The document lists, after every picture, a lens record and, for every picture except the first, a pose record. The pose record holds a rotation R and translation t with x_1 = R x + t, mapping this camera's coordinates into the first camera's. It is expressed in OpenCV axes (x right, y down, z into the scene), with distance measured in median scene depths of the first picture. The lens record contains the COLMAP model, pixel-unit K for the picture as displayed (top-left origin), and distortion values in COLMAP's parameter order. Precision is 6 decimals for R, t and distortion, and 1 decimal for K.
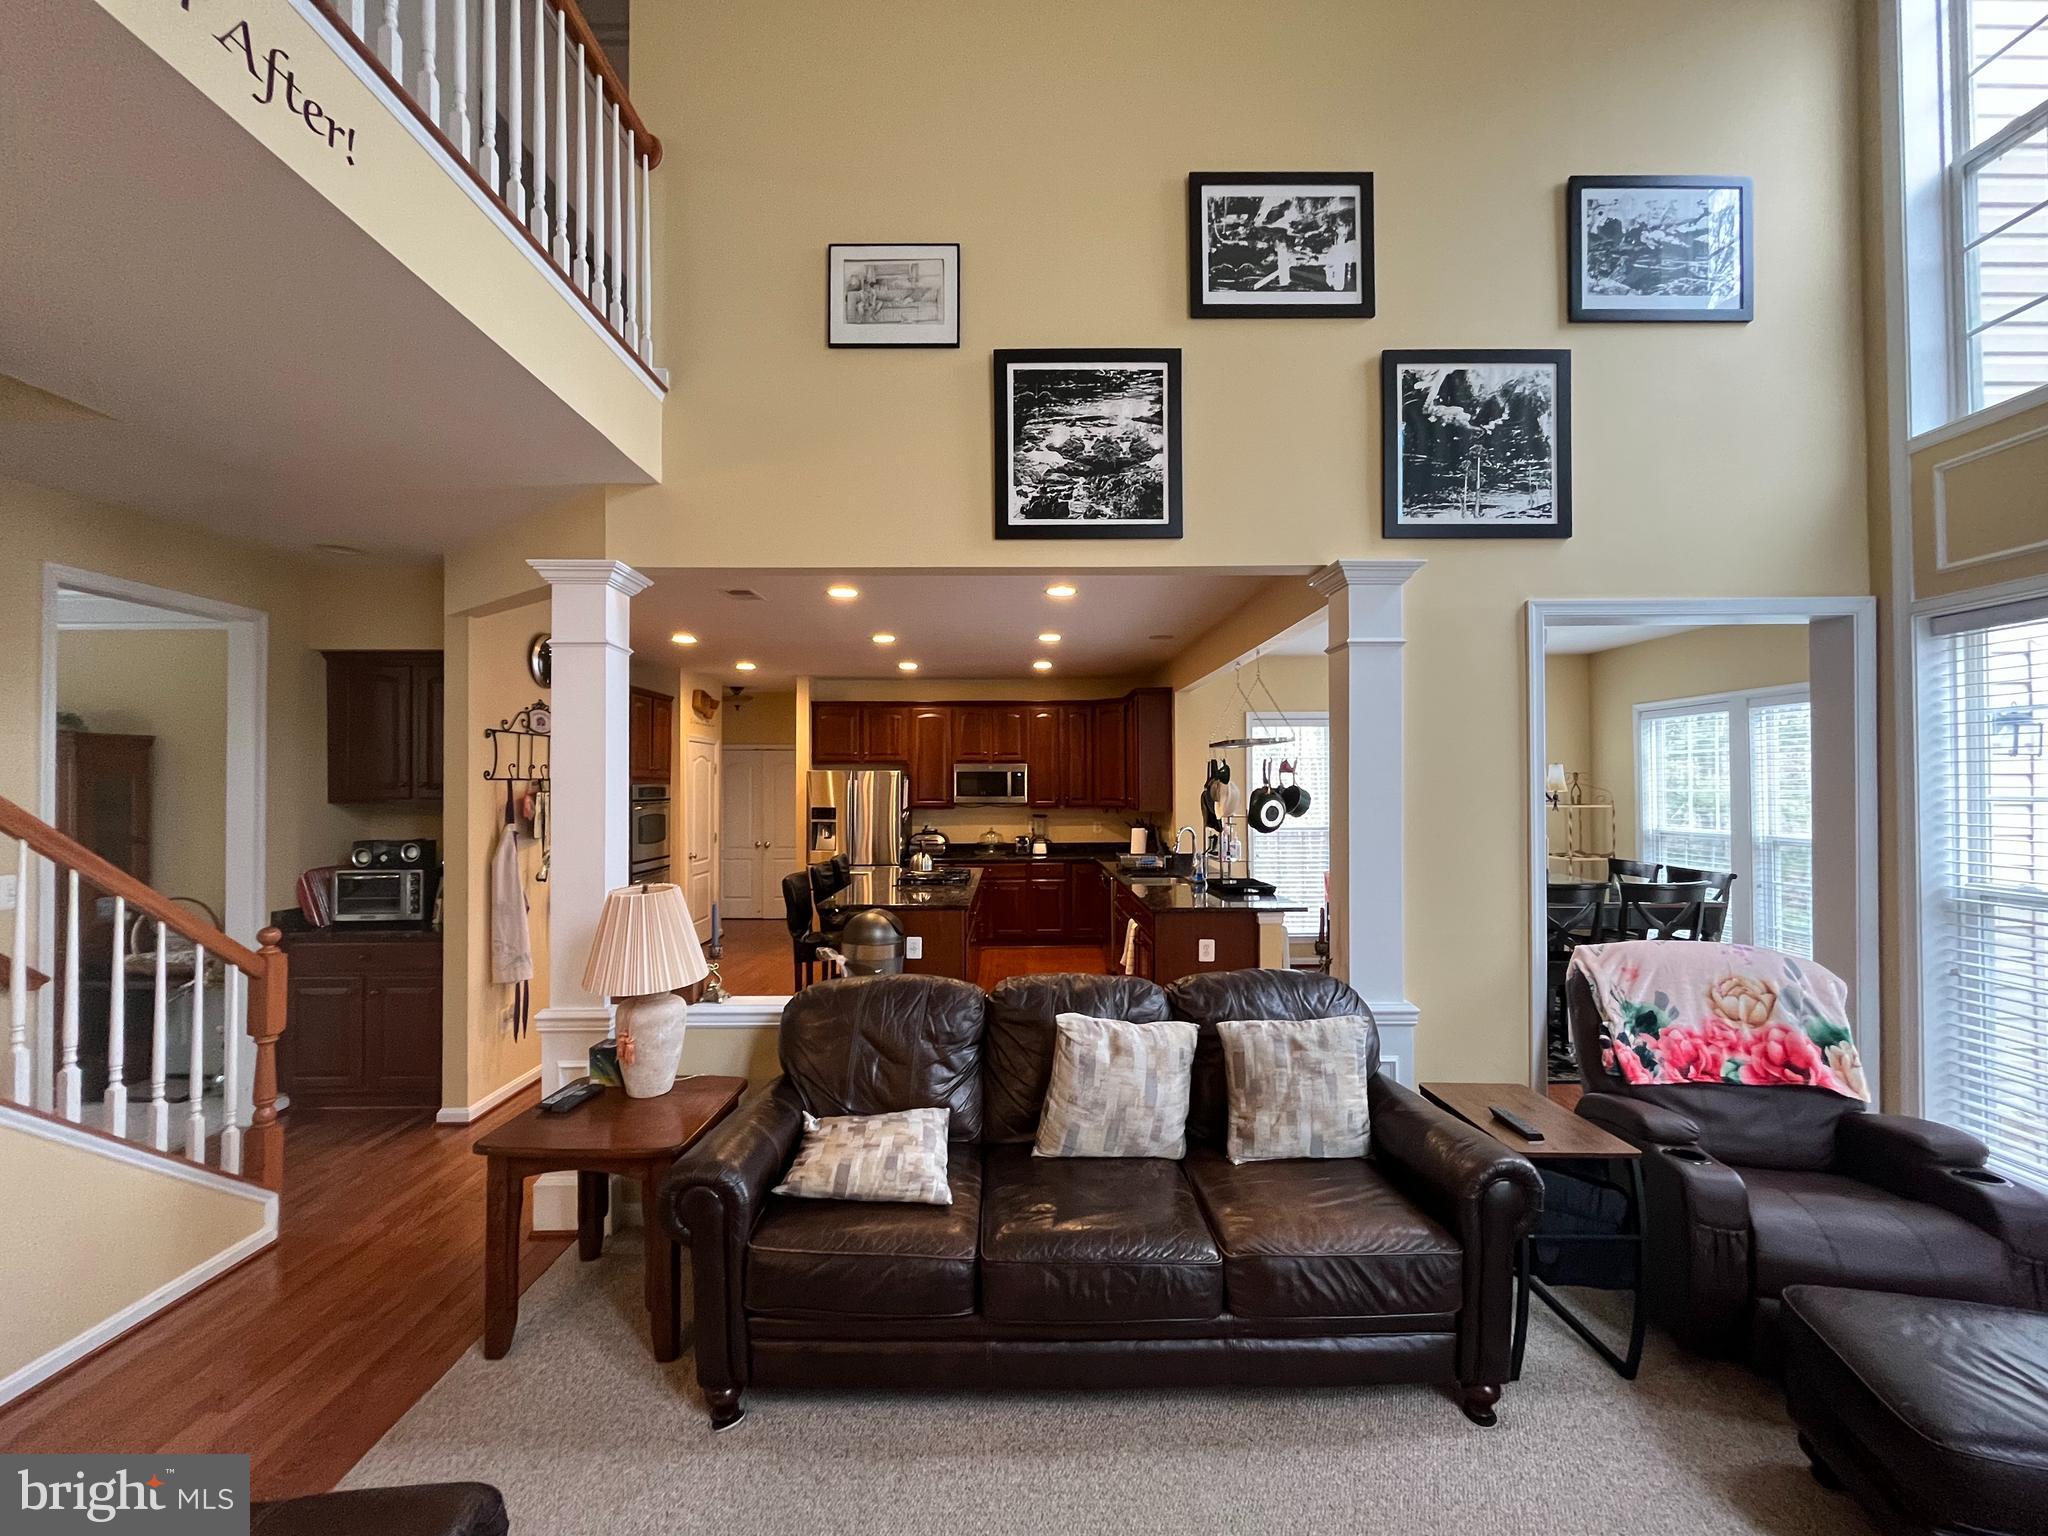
lens RADIAL K [[827.4, 0, 1019.1], [0, 827.4, 774.6], [0, 0, 1]] dist [-0.000549, -0.000931]
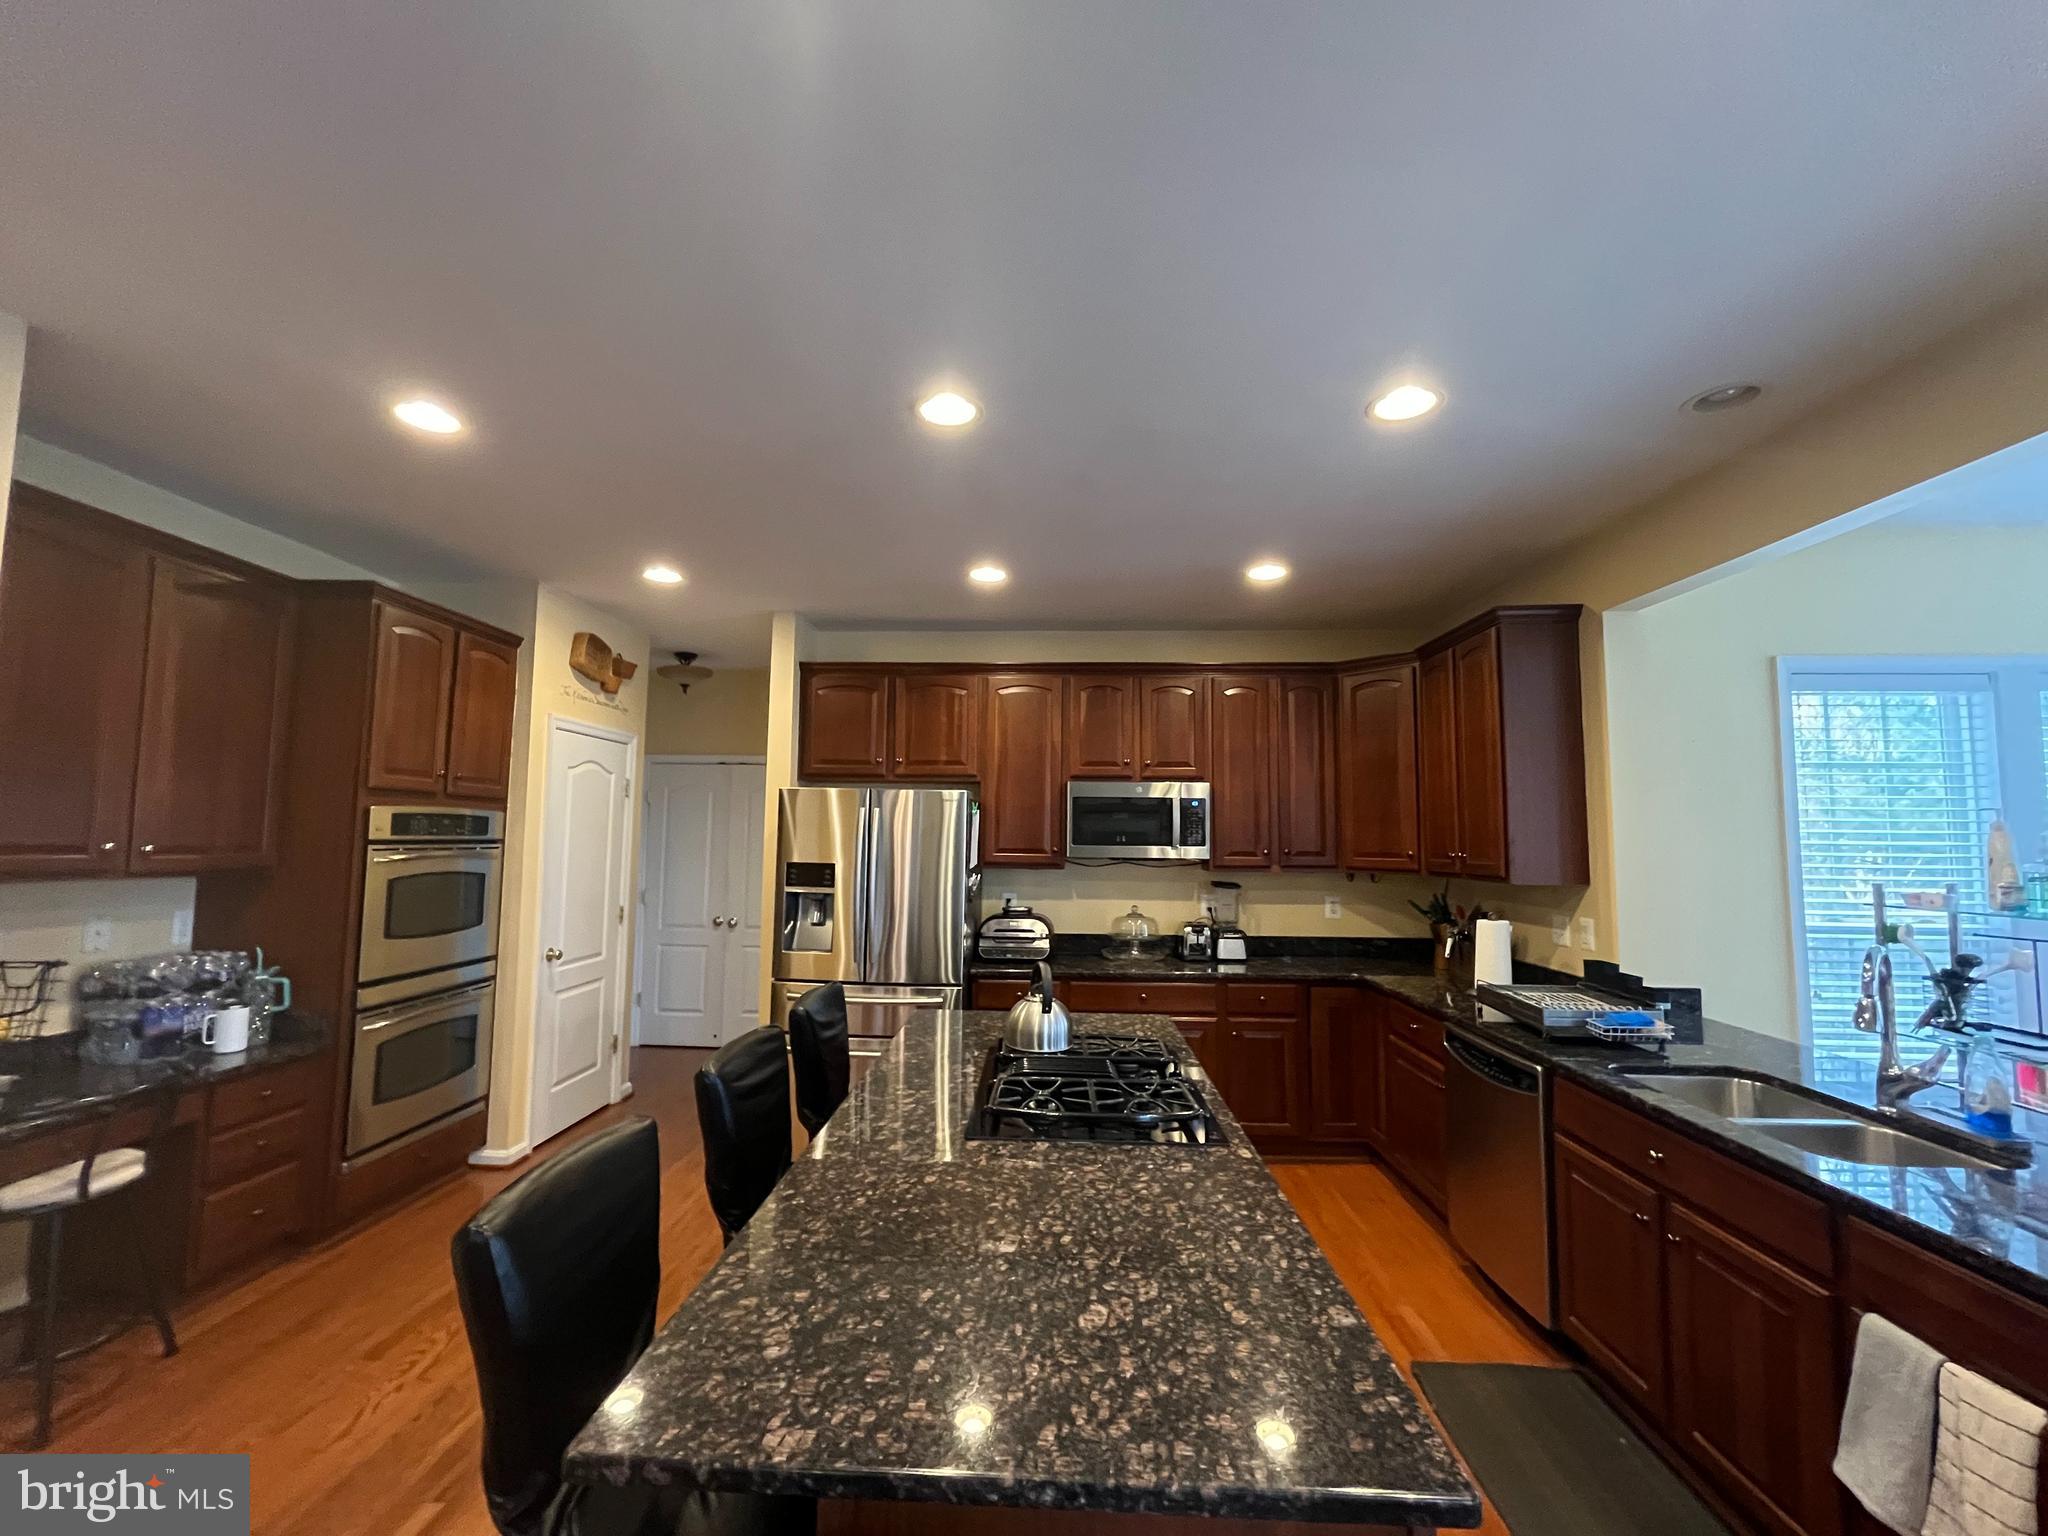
lens RADIAL K [[827.4, 0, 1023.8], [0, 827.4, 772.9], [0, 0, 1]] dist [-0.000549, -0.000931]
pose [[0.999059, 0.011017, -0.041951, -0.083798], [-0.013718, 0.997815, -0.064637, 0.015170], [0.041148, 0.065151, 0.997027, 0.478492]]
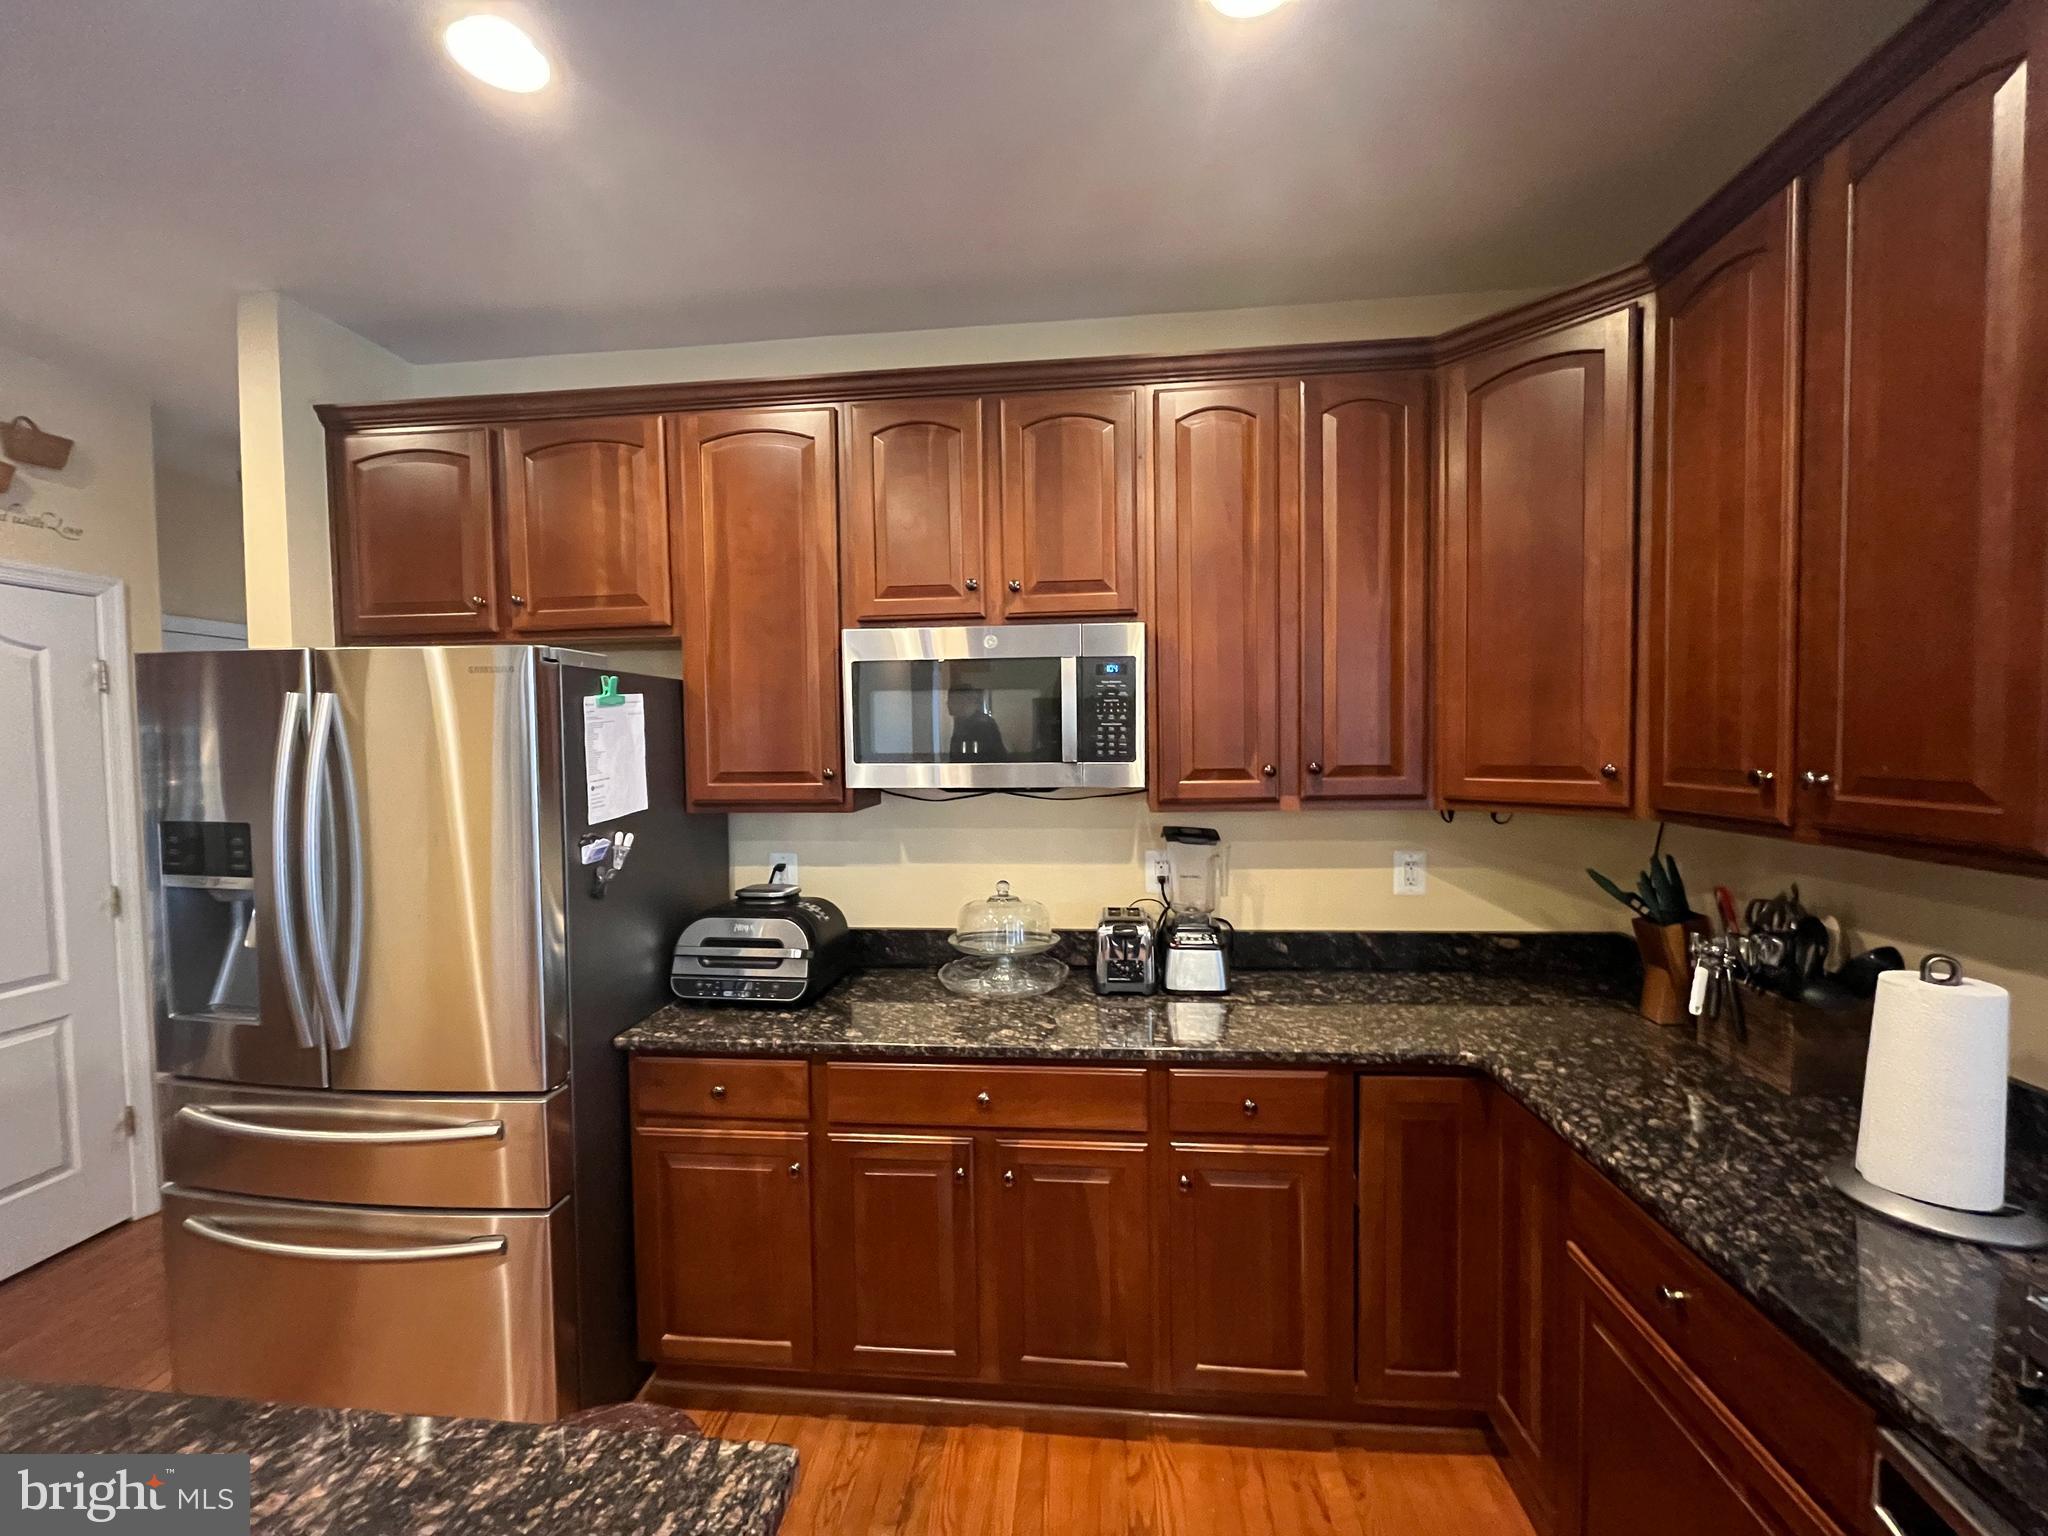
lens RADIAL K [[827.4, 0, 1020.9], [0, 827.4, 772.4], [0, 0, 1]] dist [-0.000549, -0.000931]
pose [[0.995122, -0.005962, -0.098471, -0.002557], [0.011410, 0.998429, 0.054860, 0.015950], [0.097990, -0.055716, 0.993627, 0.754664]]
